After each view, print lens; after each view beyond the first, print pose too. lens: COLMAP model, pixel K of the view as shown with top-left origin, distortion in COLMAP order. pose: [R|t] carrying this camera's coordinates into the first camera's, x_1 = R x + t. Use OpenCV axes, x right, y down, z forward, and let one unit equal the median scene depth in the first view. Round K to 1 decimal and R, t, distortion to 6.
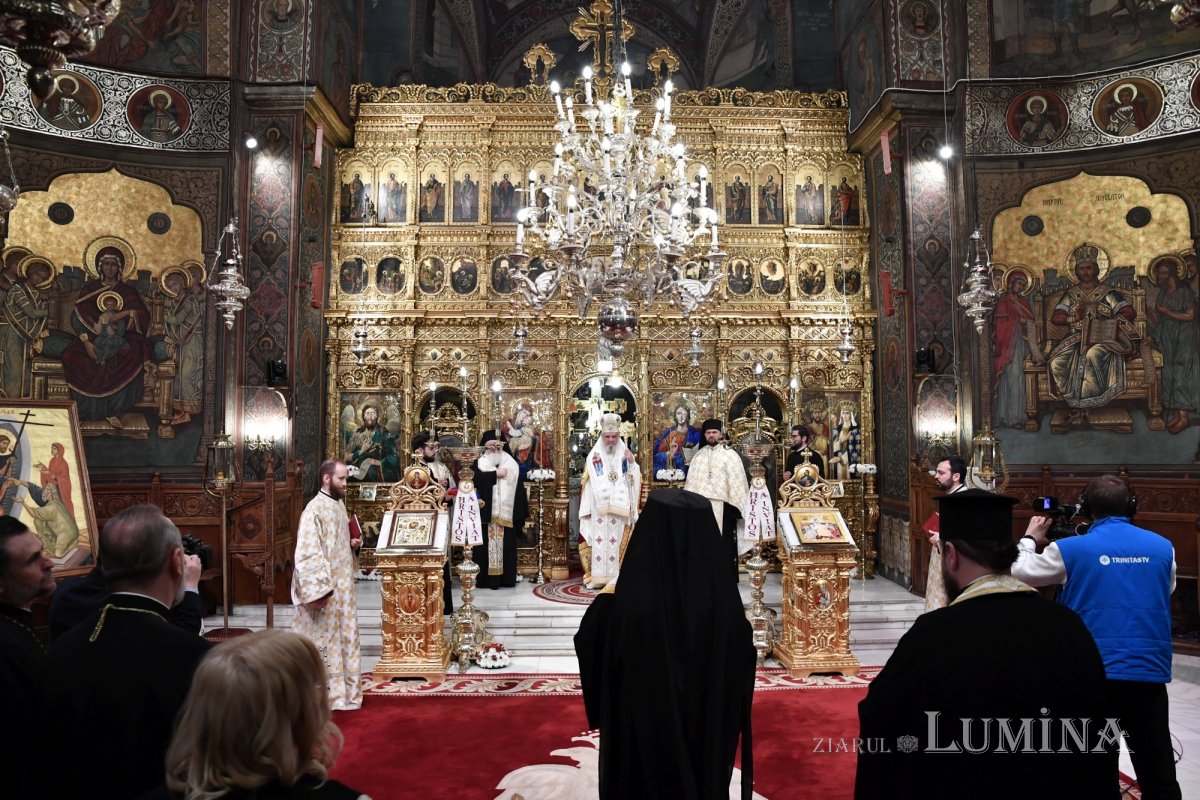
lens RADIAL K [[856.8, 0, 595.2], [0, 856.8, 401.5], [0, 0, 1]] dist [-0.131548, 0.110086]
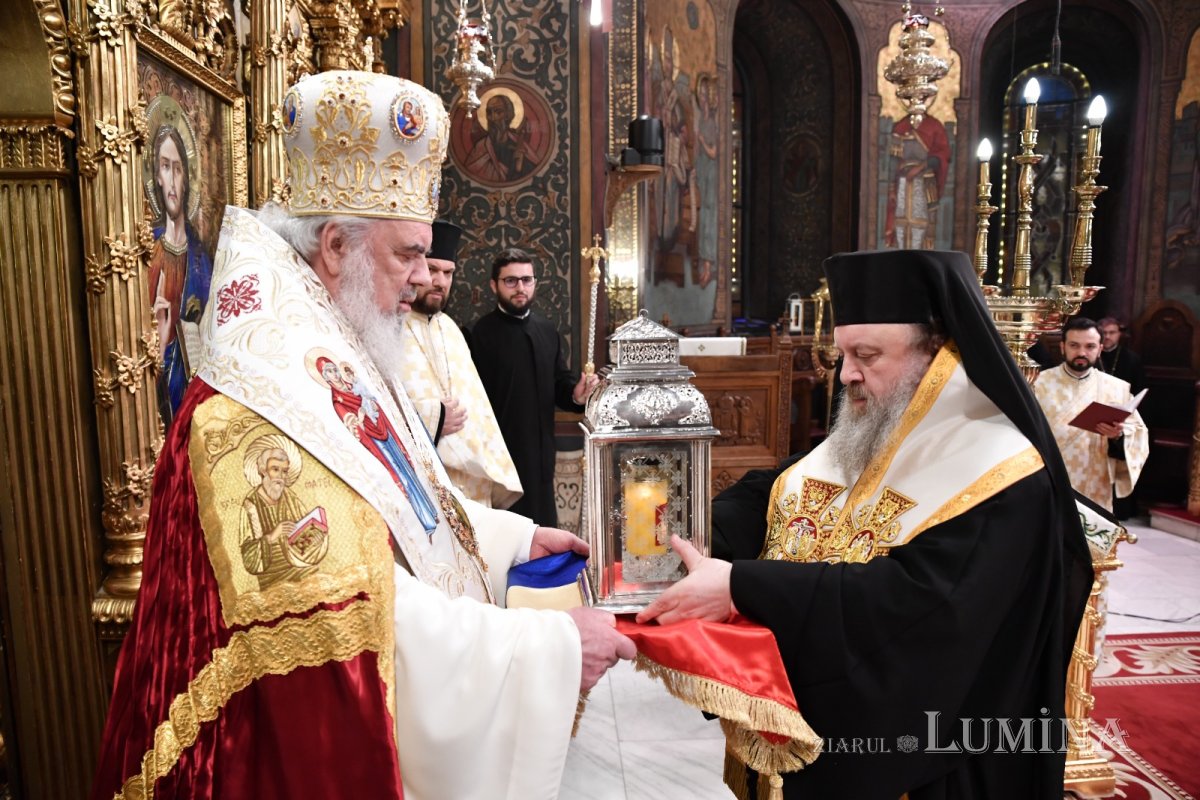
lens RADIAL K [[796.4, 0, 593.5], [0, 796.4, 402.3], [0, 0, 1]] dist [-0.120622, 0.073586]
pose [[-0.024190, -0.129634, 0.991267, -0.109607], [-0.042545, 0.990792, 0.128533, 0.045889], [-0.998802, -0.039065, -0.029482, 0.919938]]
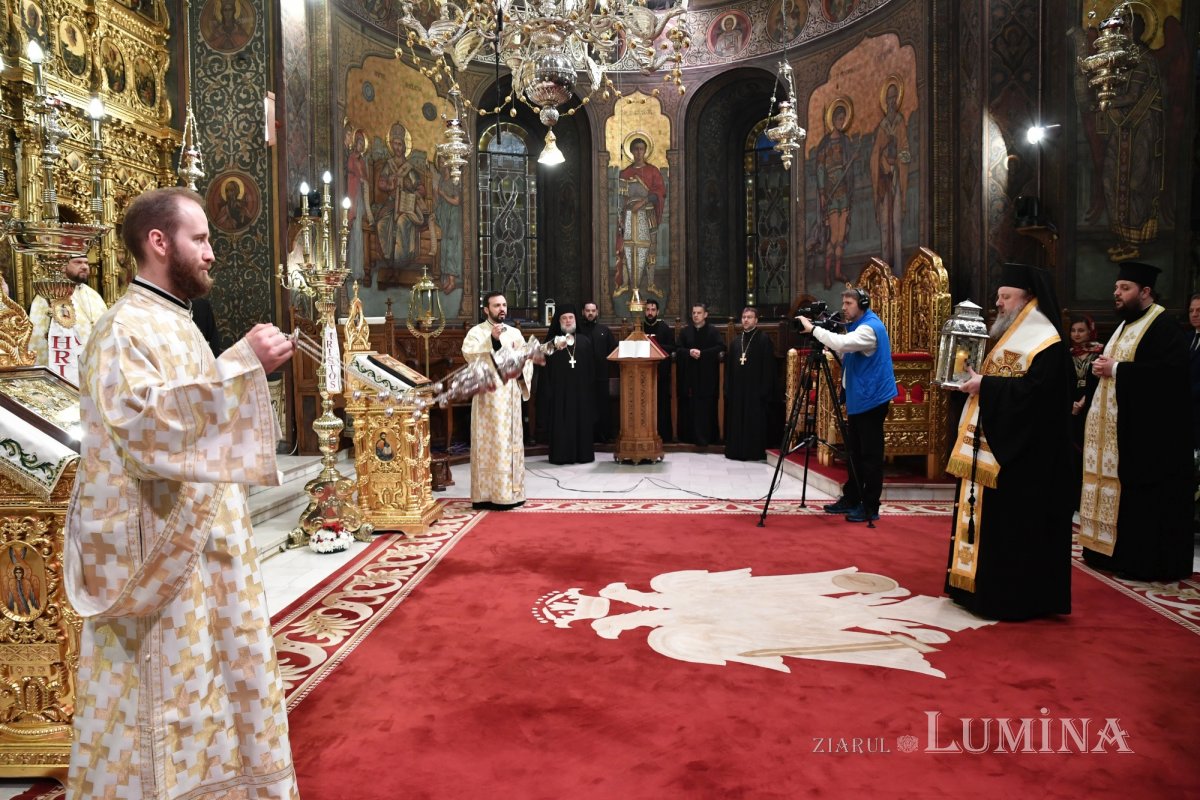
lens RADIAL K [[816.0, 0, 599.2], [0, 816.0, 399.6], [0, 0, 1]] dist [-0.126966, 0.094605]
pose [[0.110105, -0.072192, 0.991295, -0.412036], [-0.031453, 0.996606, 0.076072, 0.079988], [-0.993422, -0.039555, 0.107461, 0.511701]]
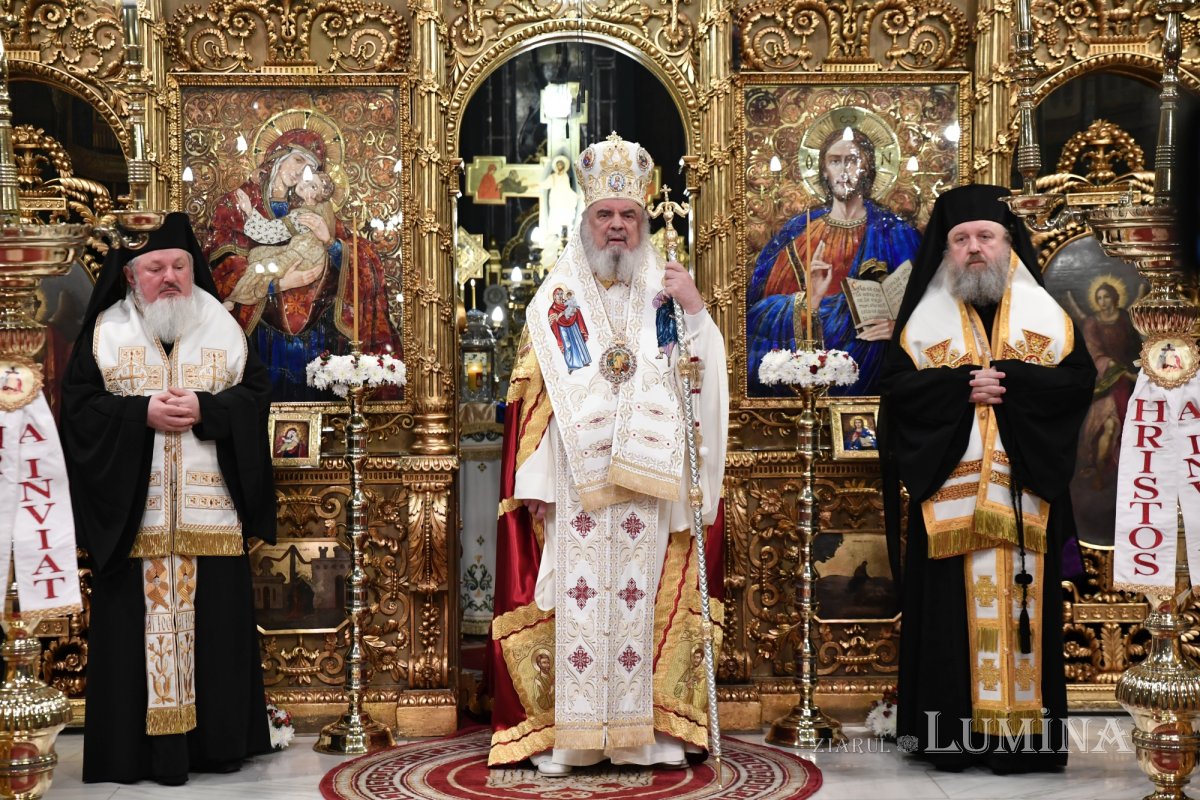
lens RADIAL K [[2198.5, 0, 597.4], [0, 2198.5, 393.7], [0, 0, 1]] dist [0.199672, 0.356894]
pose [[0.999968, -0.007656, 0.002375, 0.015564], [0.007505, 0.998284, 0.058078, 0.050135], [-0.002815, -0.058058, 0.998309, 0.261149]]
